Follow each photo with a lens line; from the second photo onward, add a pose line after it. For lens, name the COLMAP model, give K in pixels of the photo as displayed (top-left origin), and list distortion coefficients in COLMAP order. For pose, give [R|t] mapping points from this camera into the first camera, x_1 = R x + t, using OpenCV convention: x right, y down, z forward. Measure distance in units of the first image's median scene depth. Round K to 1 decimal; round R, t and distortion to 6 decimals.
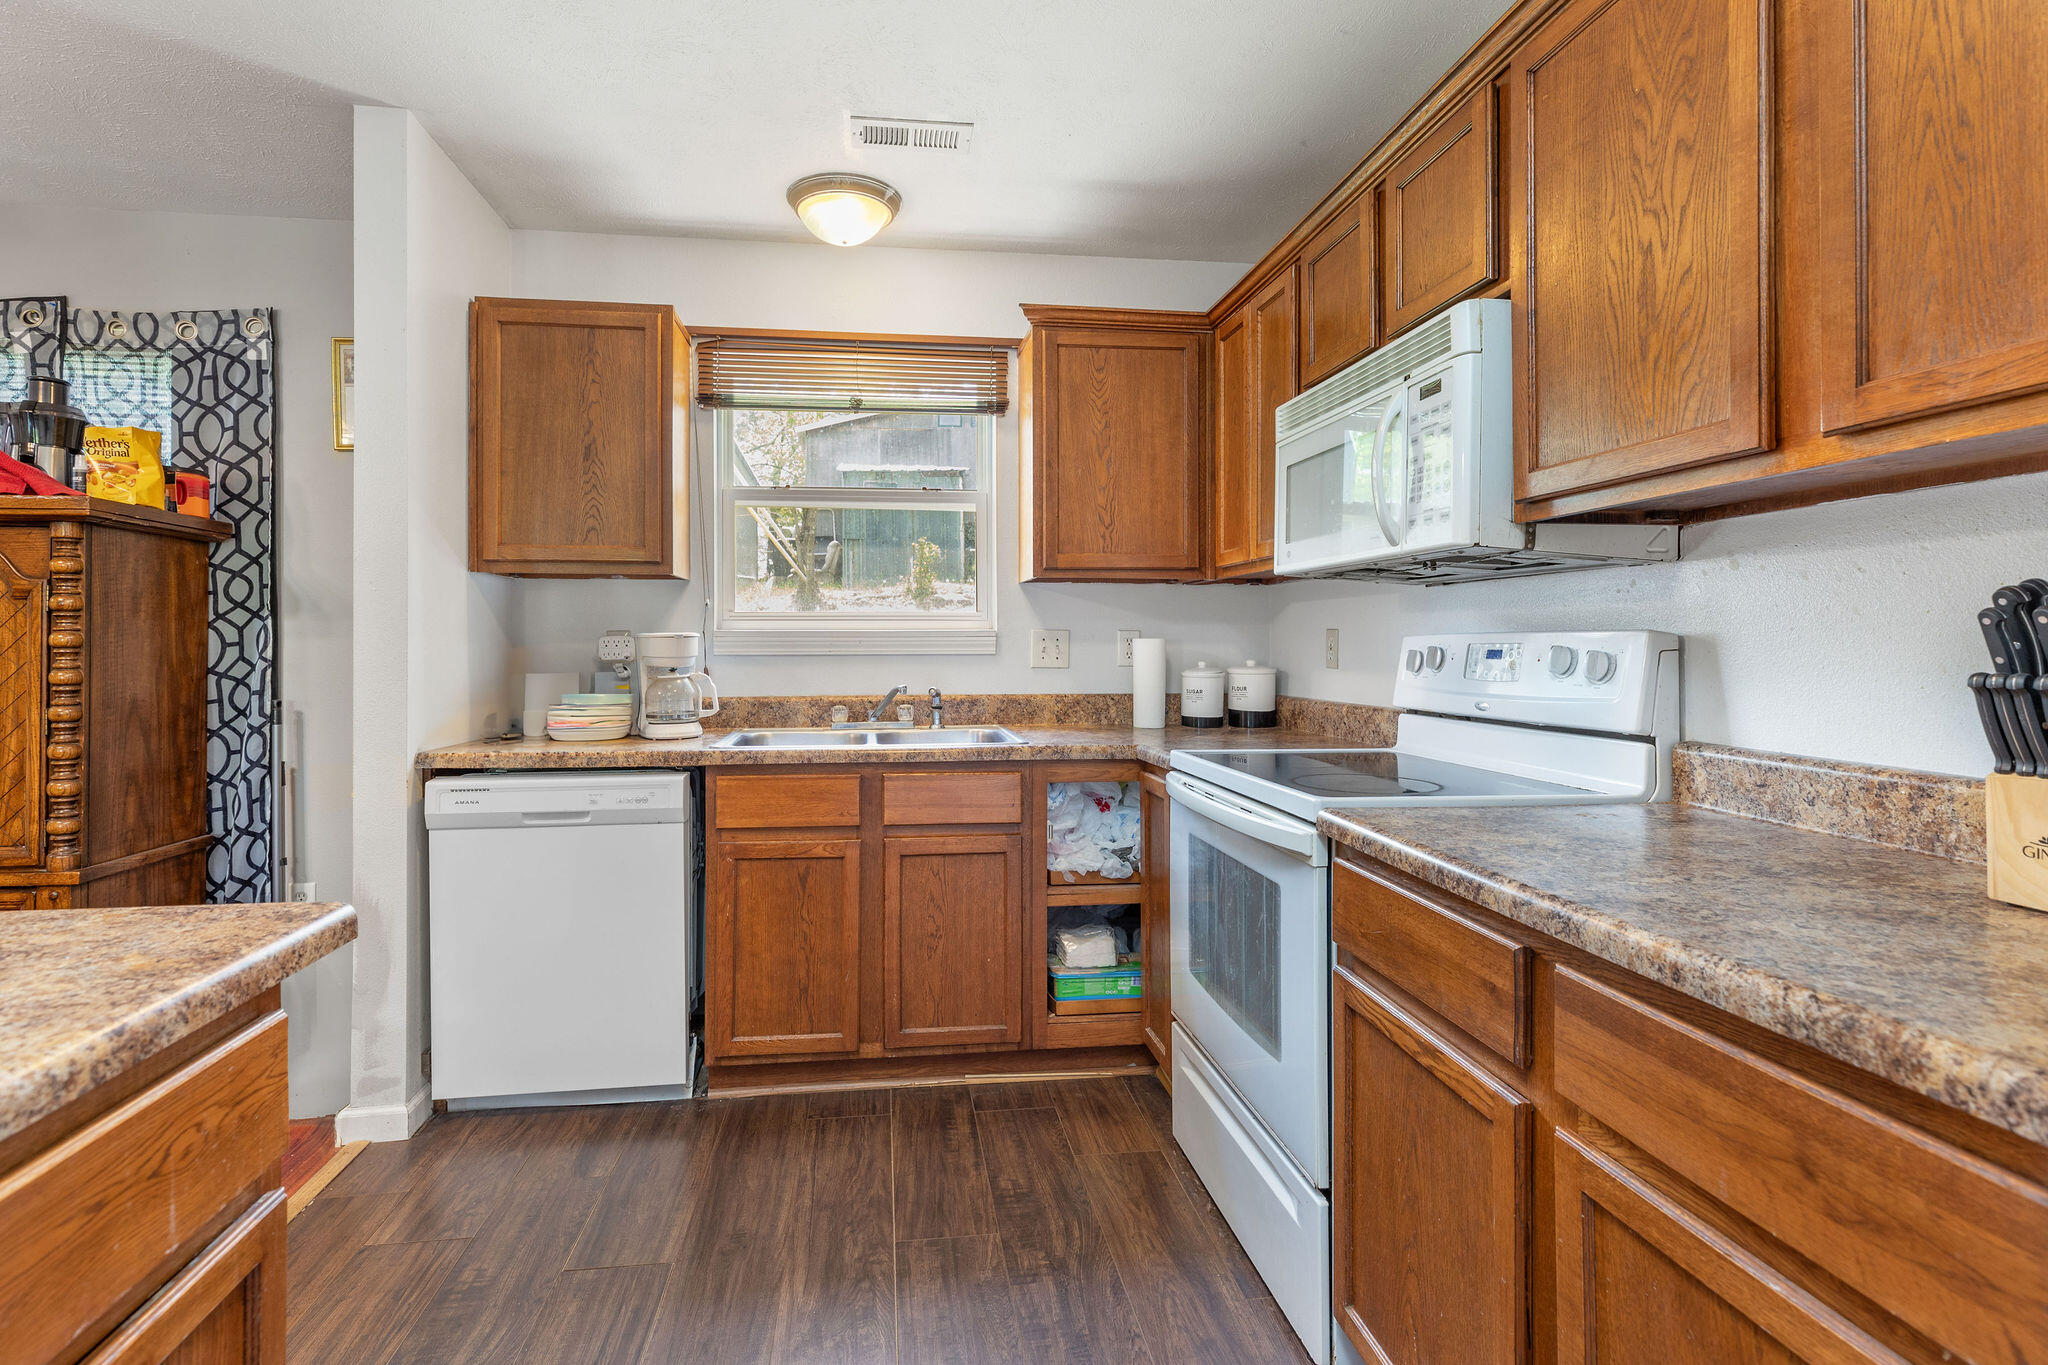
lens RADIAL K [[969.8, 0, 983.0], [0, 969.8, 643.8], [0, 0, 1]] dist [0.001314, 0.000029]
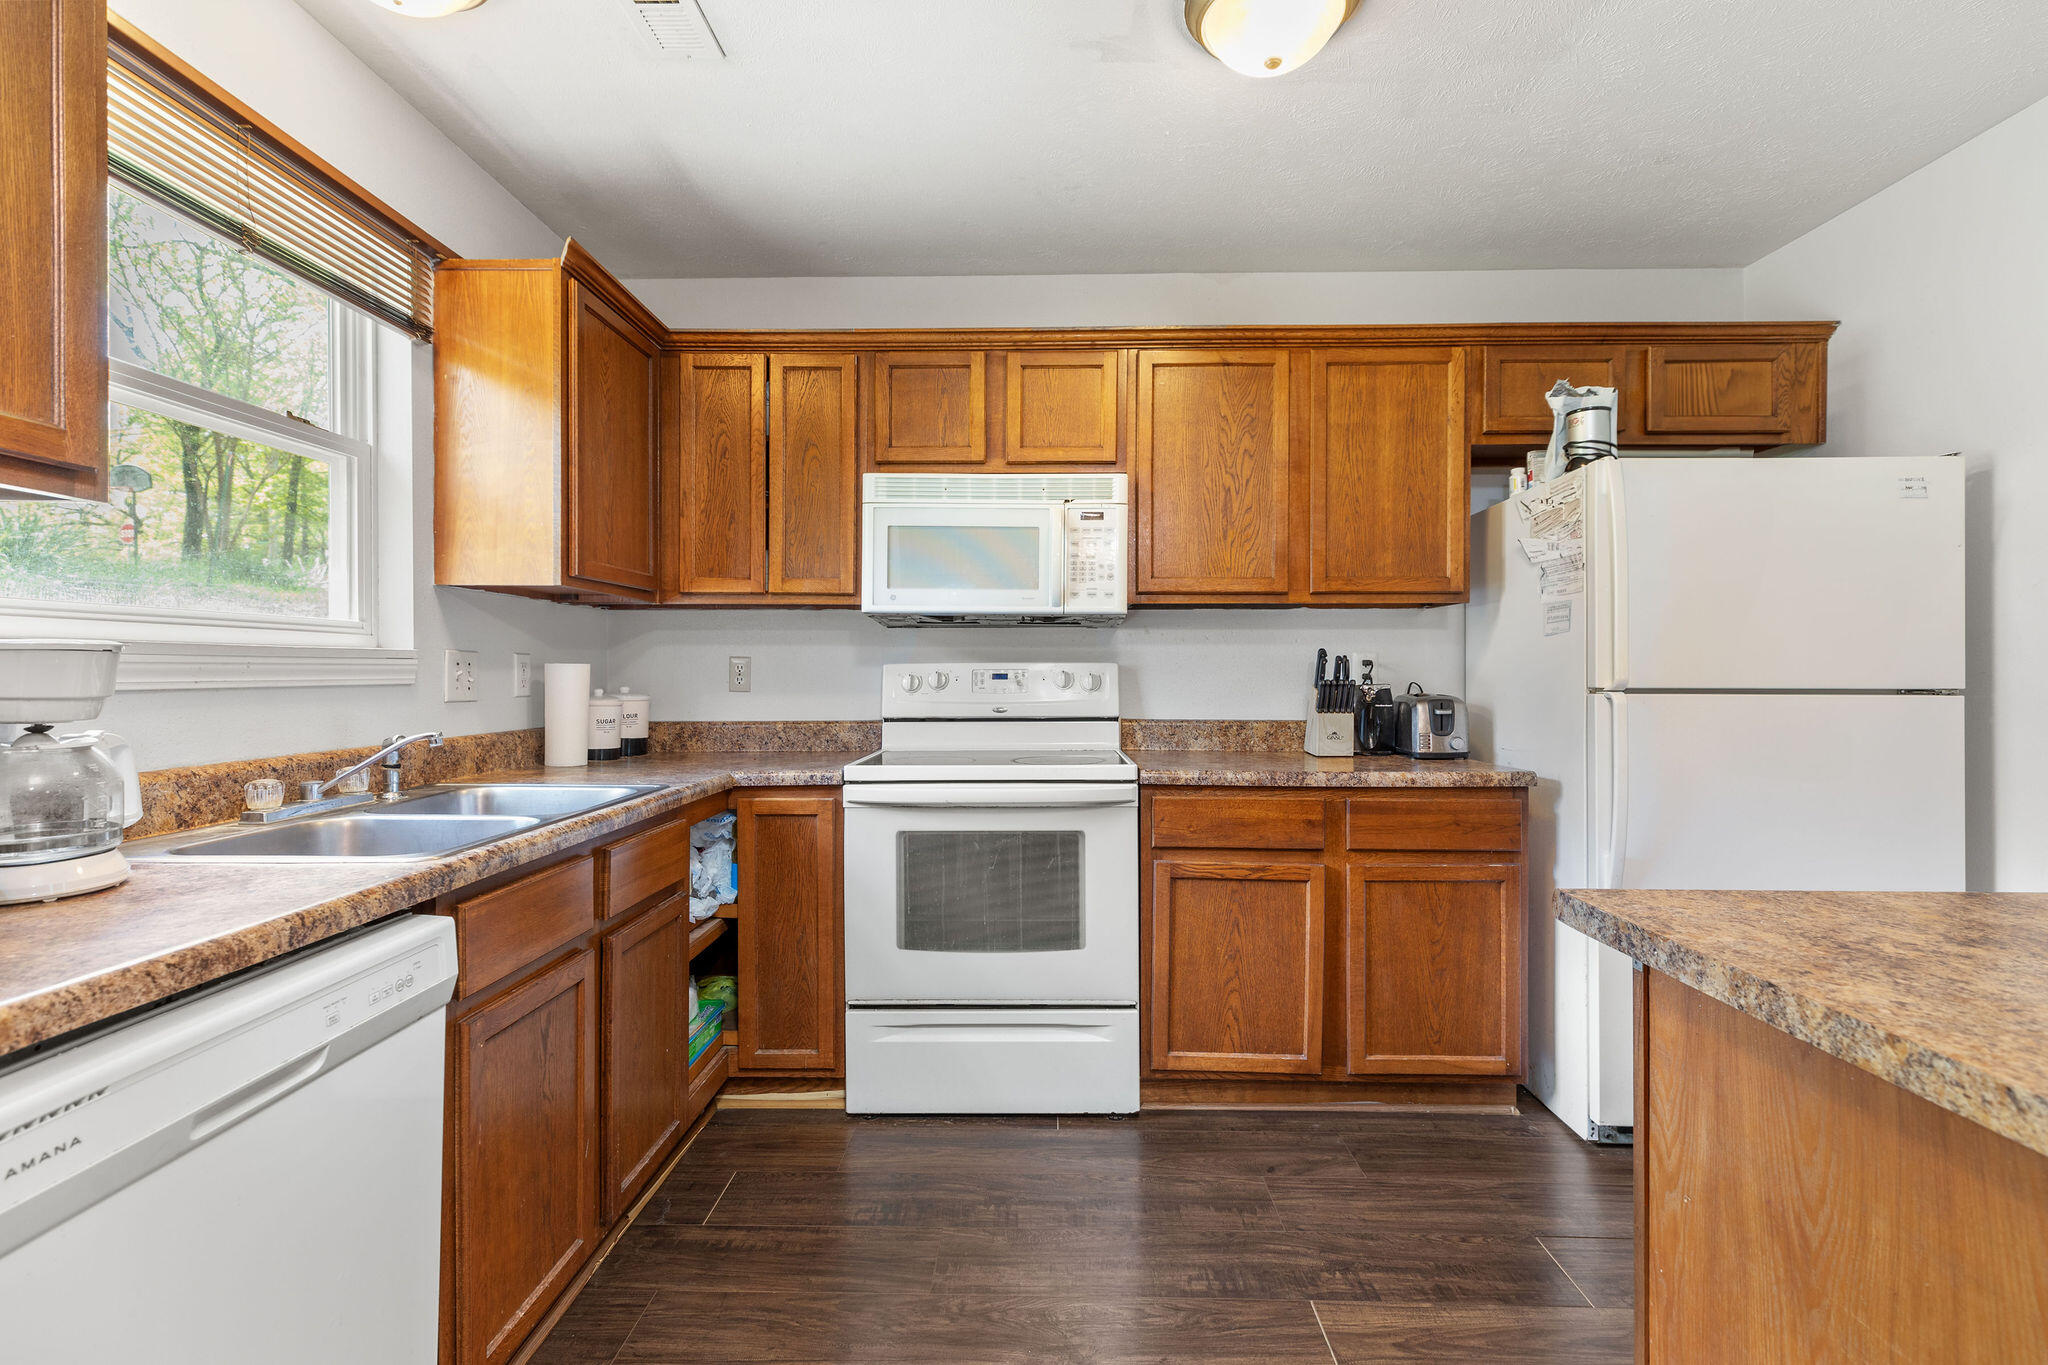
lens RADIAL K [[924.2, 0, 1024.0], [0, 924.2, 682.5], [0, 0, 1]] dist [0.001318, 0.000083]
pose [[0.134902, -0.011184, 0.990796, -1.107060], [0.000455, 0.999937, 0.011226, 0.004189], [-0.990859, -0.001063, 0.134898, 0.893839]]
